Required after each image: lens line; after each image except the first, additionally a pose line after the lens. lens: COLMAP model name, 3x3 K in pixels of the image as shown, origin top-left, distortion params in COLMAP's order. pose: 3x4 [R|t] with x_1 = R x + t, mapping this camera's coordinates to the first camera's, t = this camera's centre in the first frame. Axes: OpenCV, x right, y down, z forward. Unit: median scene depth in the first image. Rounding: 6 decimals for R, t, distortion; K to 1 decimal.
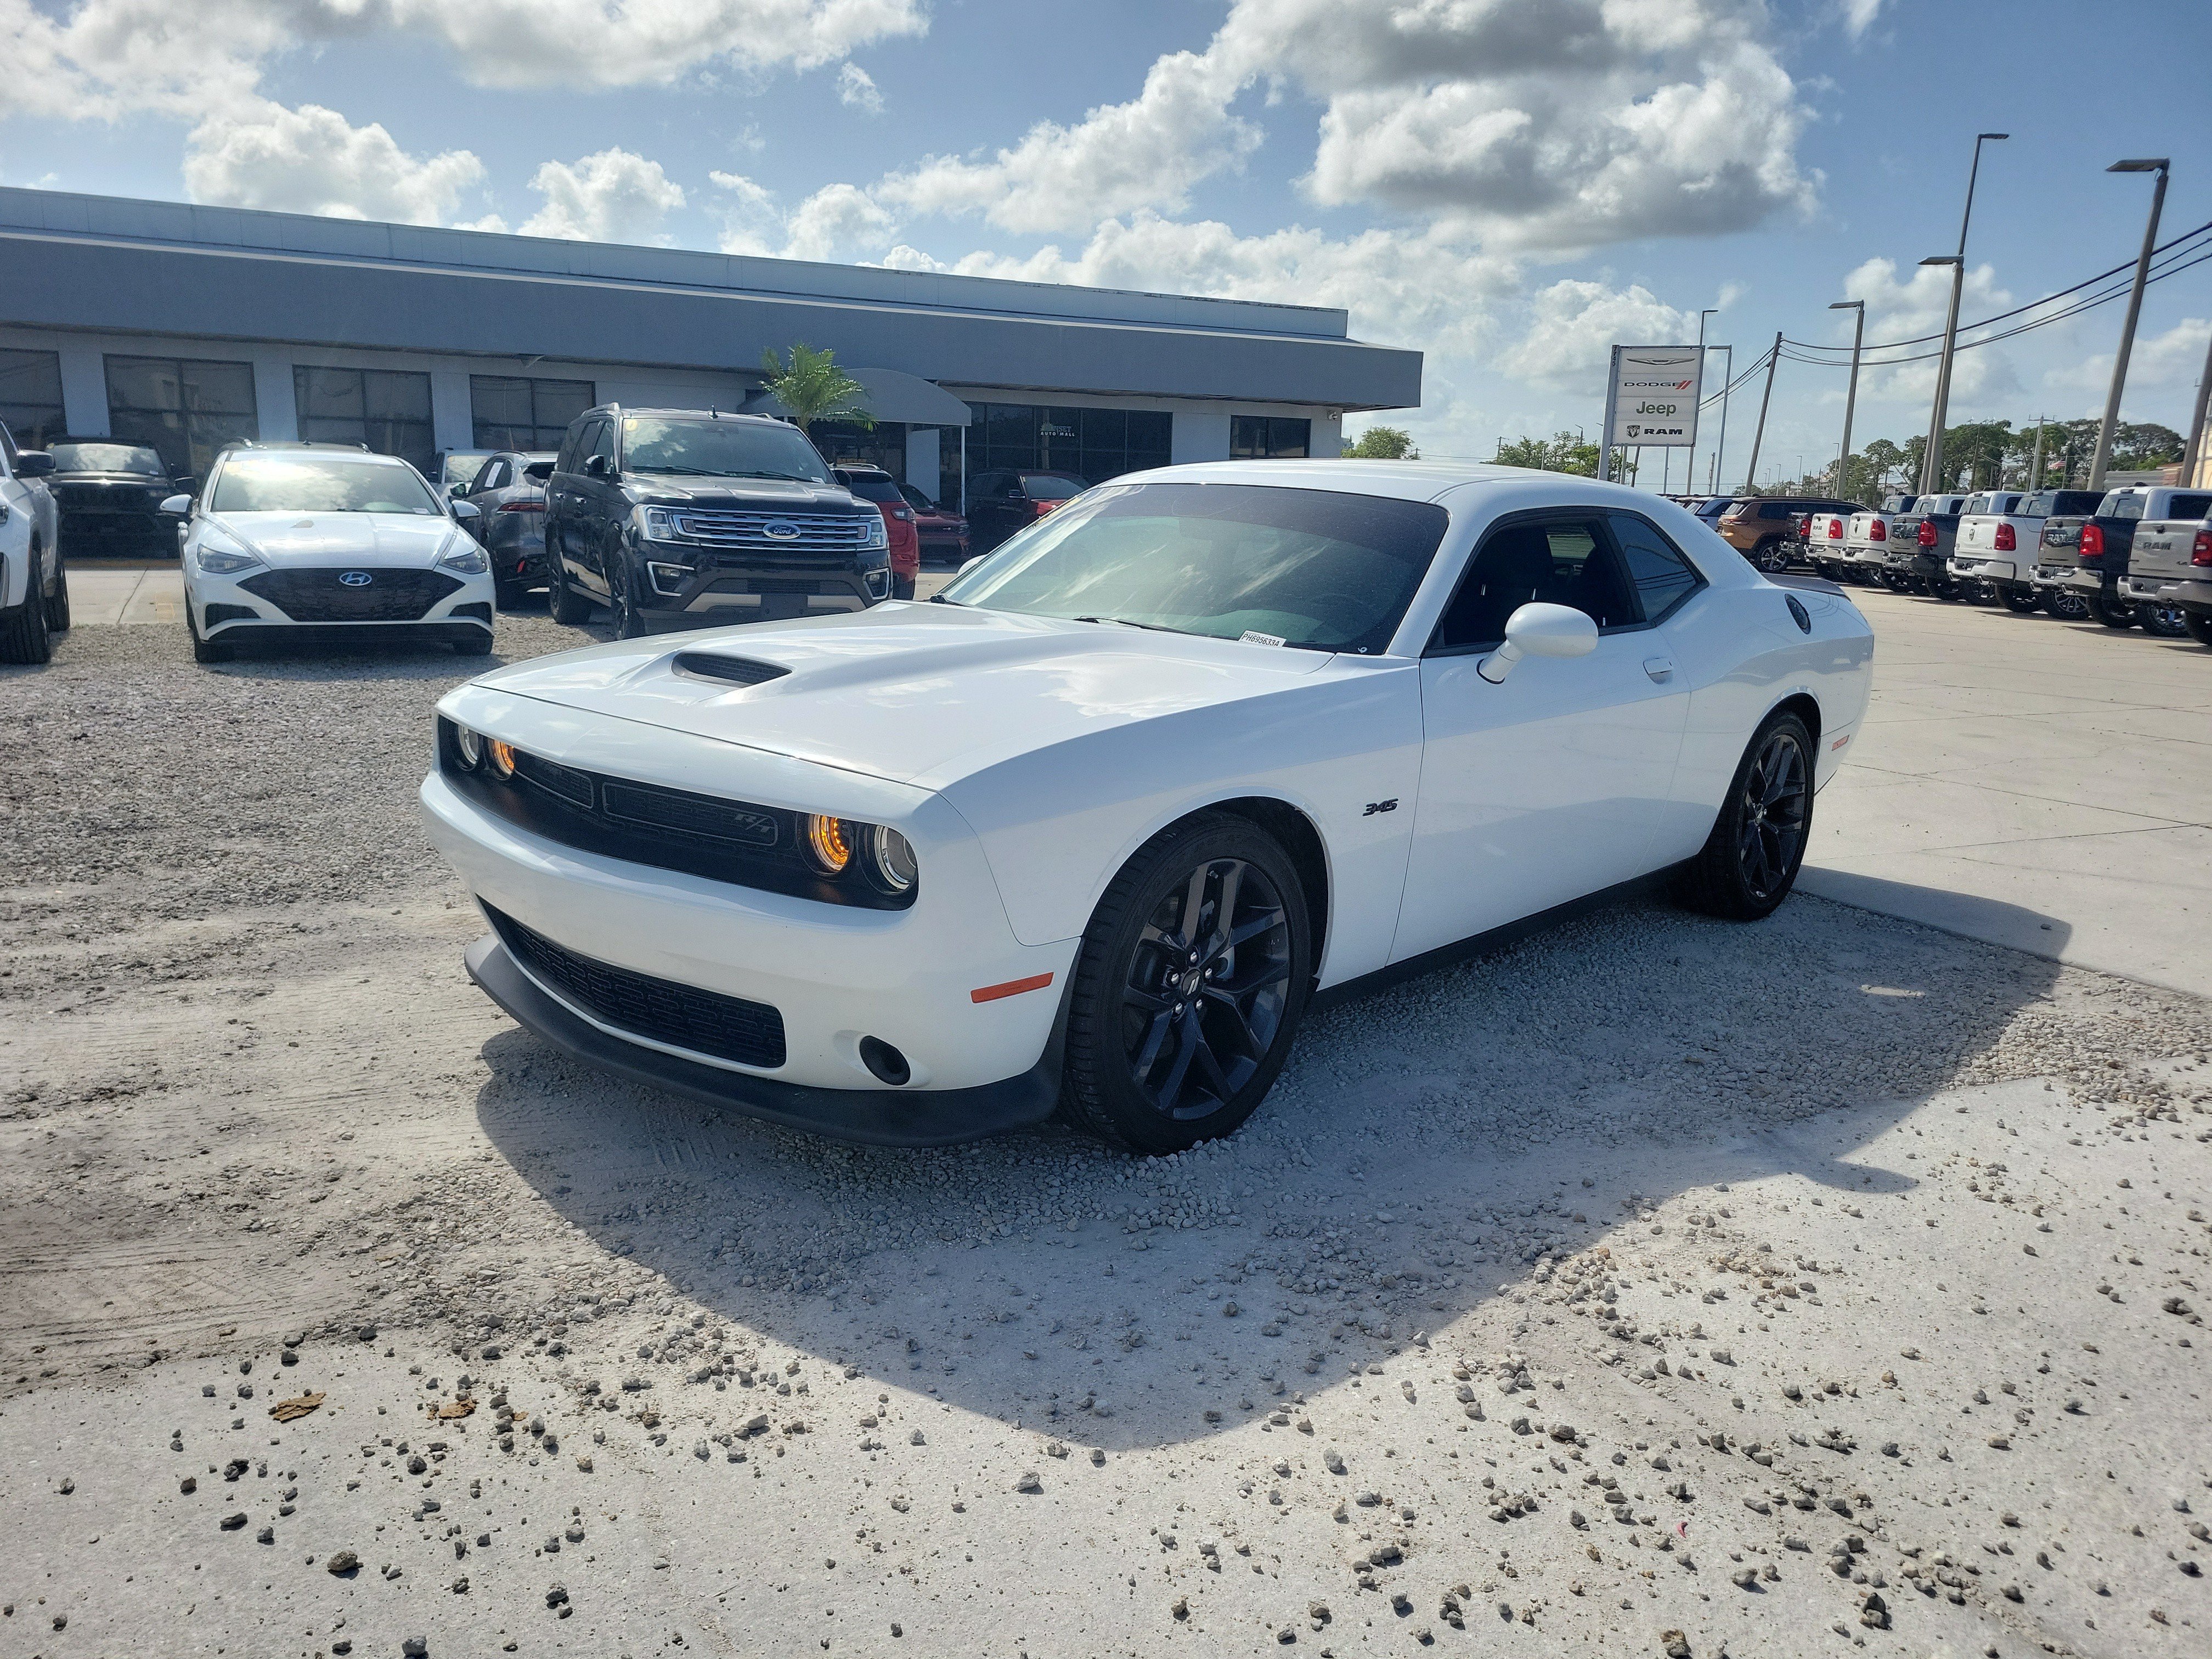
lens RADIAL K [[1654.9, 0, 1100.2], [0, 1654.9, 825.0], [0, 0, 1]] dist [0.053736, -0.032738]
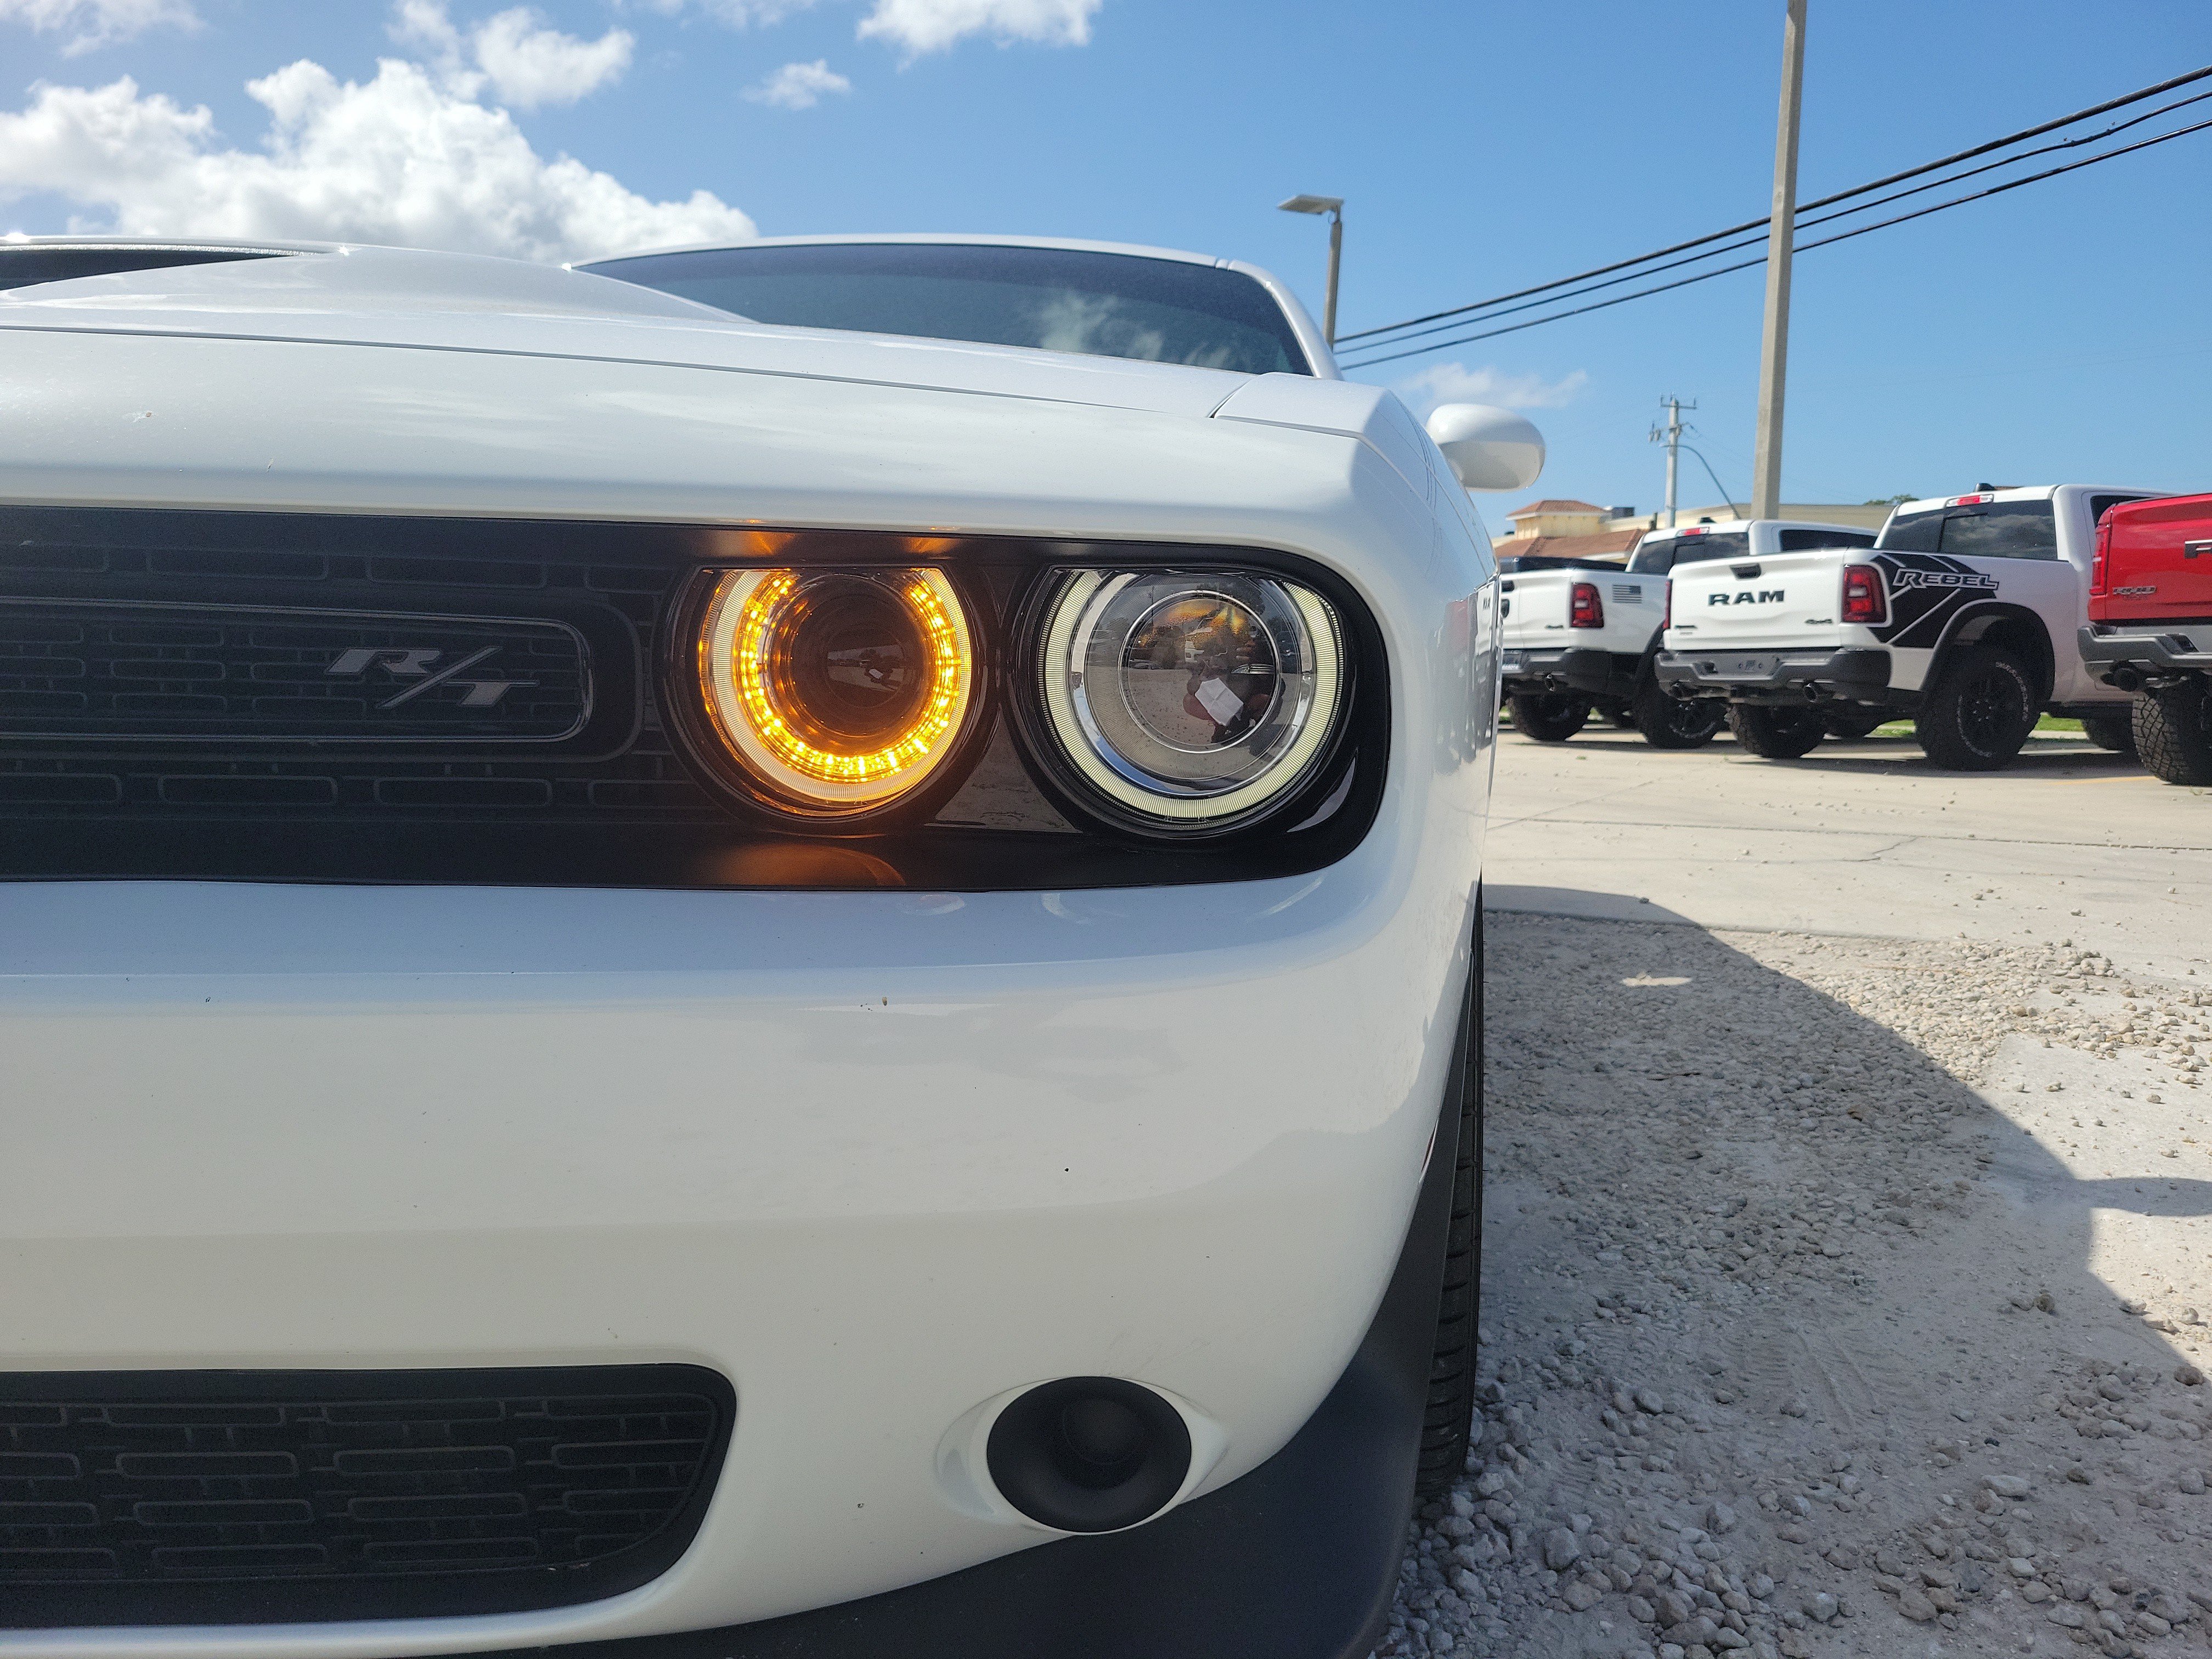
lens RADIAL K [[1708.0, 0, 1106.0], [0, 1708.0, 829.5], [0, 0, 1]] dist [0.025108, -0.008940]
pose [[0.825545, -0.084507, 0.557974, -0.228912], [0.131471, 0.990319, -0.044531, 0.037005], [-0.548809, 0.110120, 0.828663, 0.580420]]
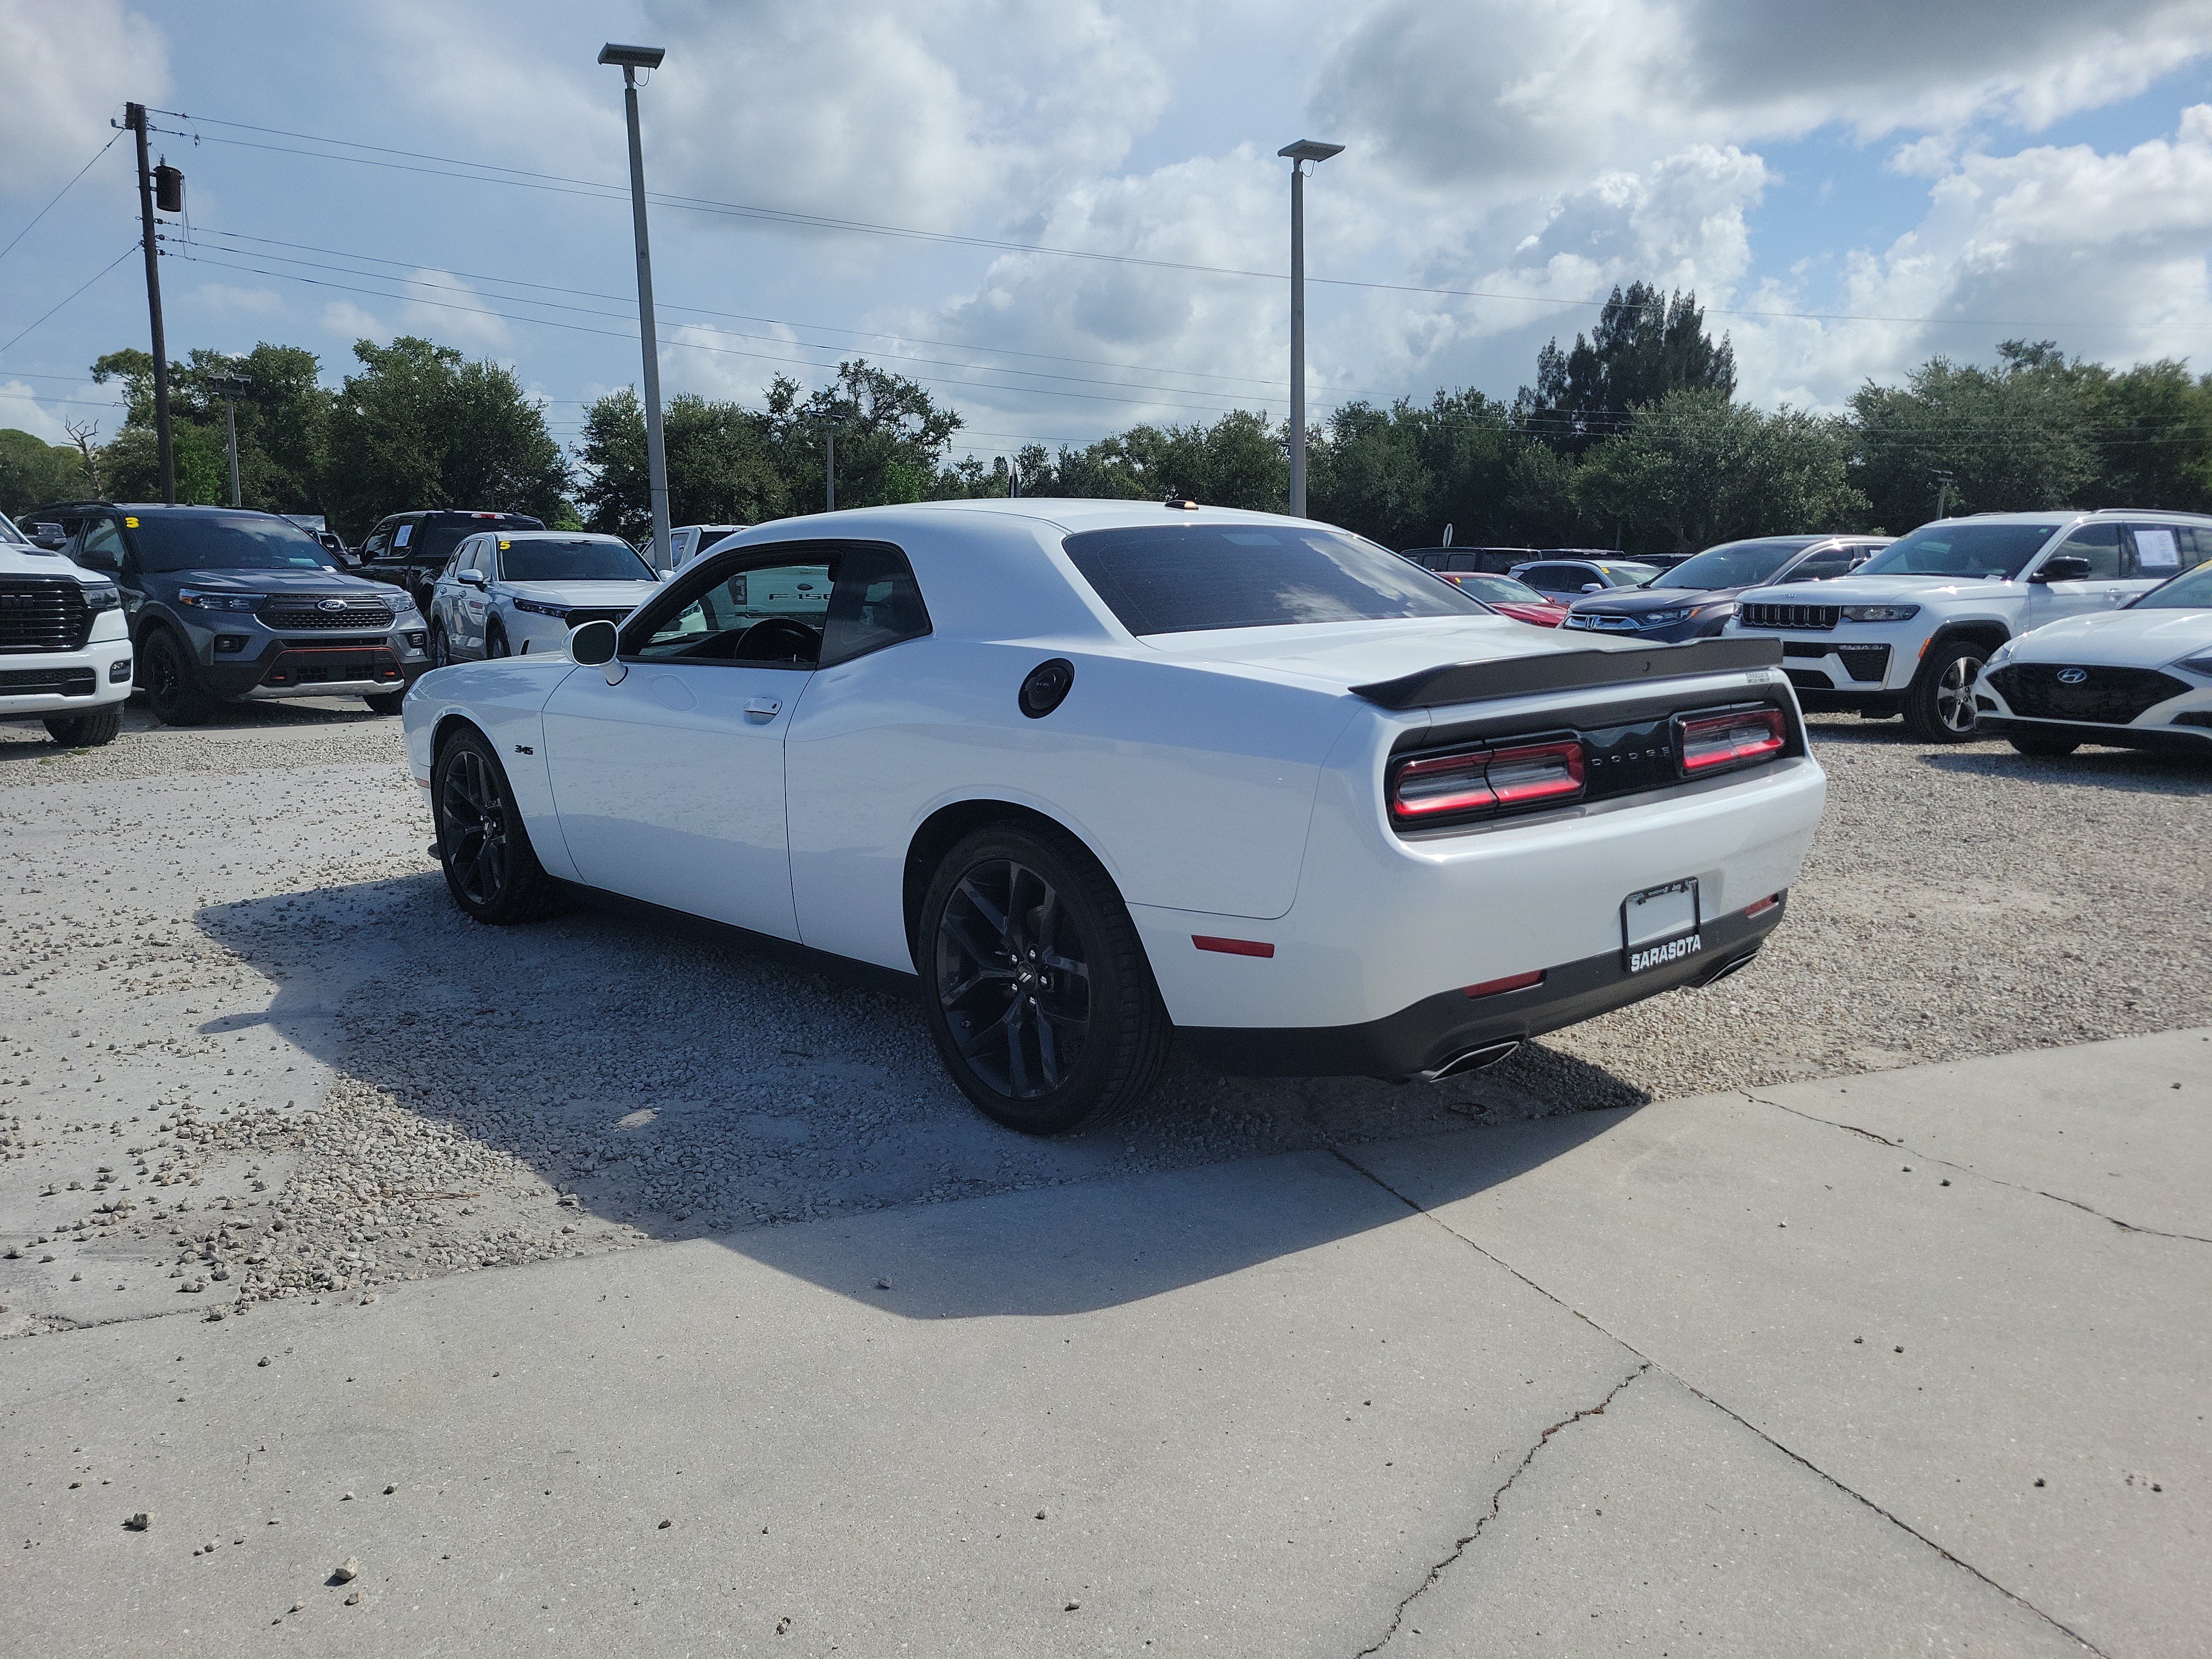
lens RADIAL K [[1632.6, 0, 1112.6], [0, 1632.6, 834.4], [0, 0, 1]] dist [0.068977, -0.060199]
pose [[-0.072229, 0.128367, -0.989093, 1.495560], [-0.201313, 0.969396, 0.140512, -0.234702], [0.976860, 0.209266, -0.044177, 1.505510]]
